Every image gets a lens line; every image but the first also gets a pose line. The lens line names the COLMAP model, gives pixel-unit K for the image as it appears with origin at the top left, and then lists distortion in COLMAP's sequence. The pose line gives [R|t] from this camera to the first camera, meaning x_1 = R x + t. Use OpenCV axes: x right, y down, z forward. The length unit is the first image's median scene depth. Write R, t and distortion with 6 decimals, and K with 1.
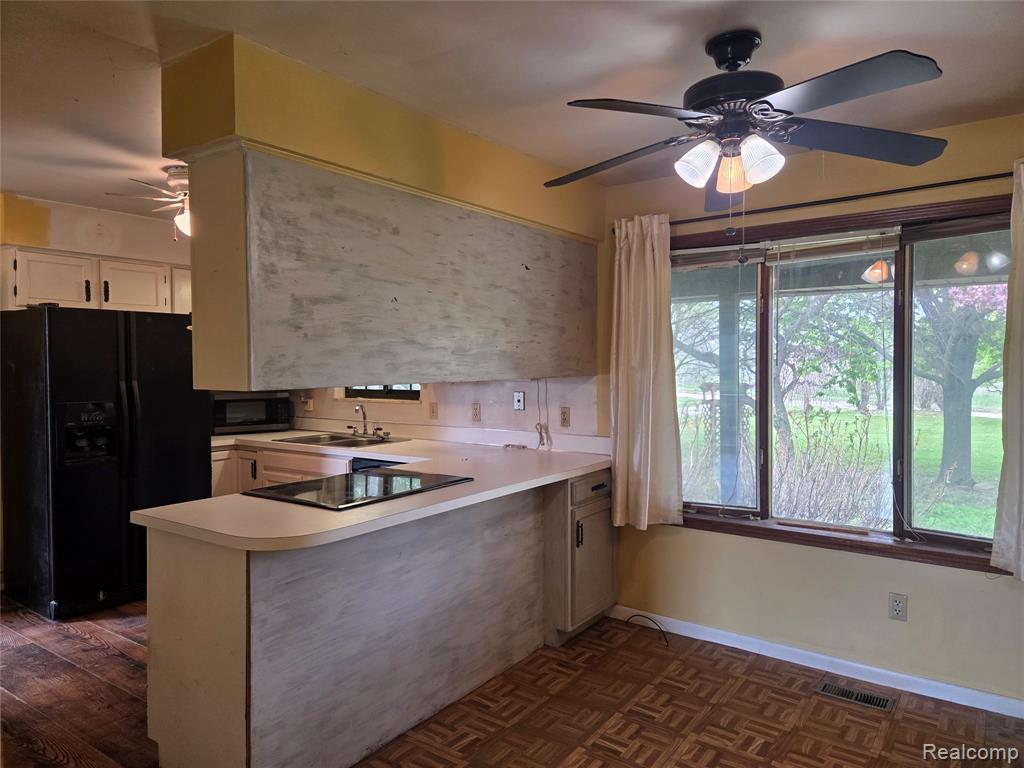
lens RADIAL K [[683.7, 0, 512.0], [0, 683.7, 384.0], [0, 0, 1]] dist [0.054968, -0.003685]
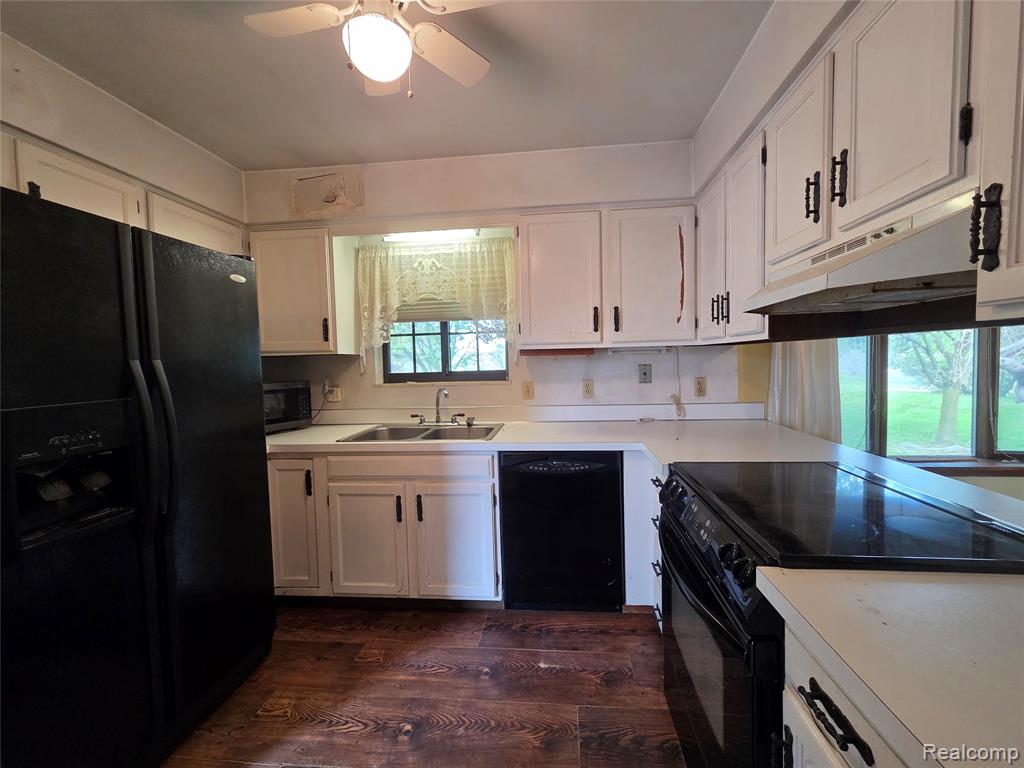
lens RADIAL K [[412.3, 0, 512.0], [0, 412.3, 384.0], [0, 0, 1]] dist [-0.001418, -0.000140]
pose [[0.868831, -0.046469, 0.492923, -0.431627], [0.038819, 0.998914, 0.025747, 0.015654], [-0.493585, -0.003235, 0.869692, 0.547280]]
